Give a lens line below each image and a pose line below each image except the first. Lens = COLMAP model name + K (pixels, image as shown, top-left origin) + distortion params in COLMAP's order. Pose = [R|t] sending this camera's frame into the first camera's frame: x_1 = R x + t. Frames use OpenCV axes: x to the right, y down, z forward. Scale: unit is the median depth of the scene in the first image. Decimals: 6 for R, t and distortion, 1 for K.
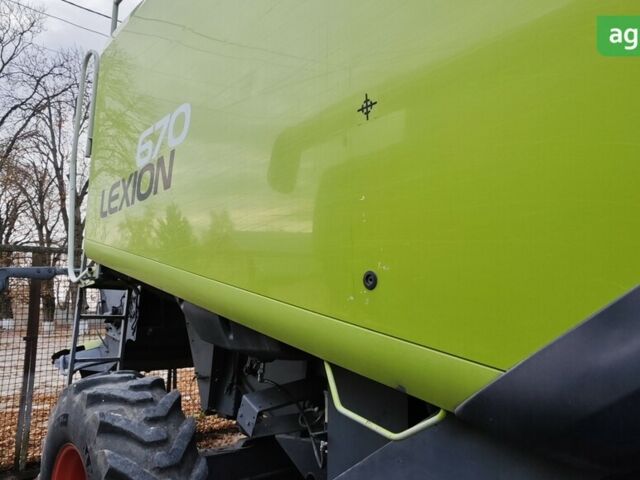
lens RADIAL K [[546.0, 0, 315.6], [0, 546.0, 245.1], [0, 0, 1]] dist [-0.038101, 0.069401]
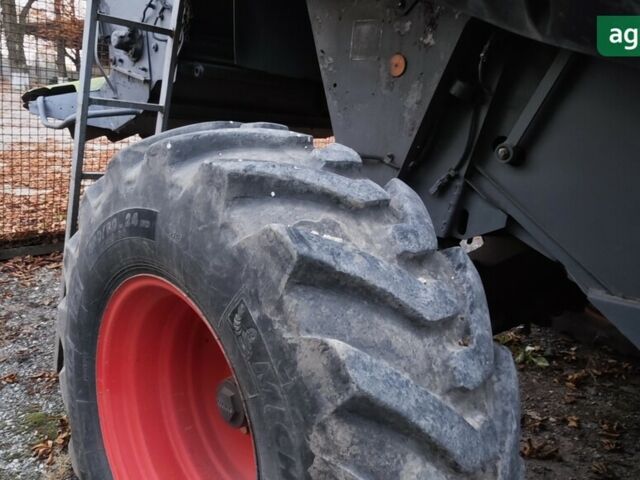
lens RADIAL K [[546.0, 0, 315.9], [0, 546.0, 239.9], [0, 0, 1]] dist [-0.038101, 0.069401]
pose [[0.989535, 0.093474, 0.109924, -0.409918], [-0.127229, 0.924587, 0.359097, 0.180631], [-0.068068, -0.369325, 0.926804, 0.651391]]
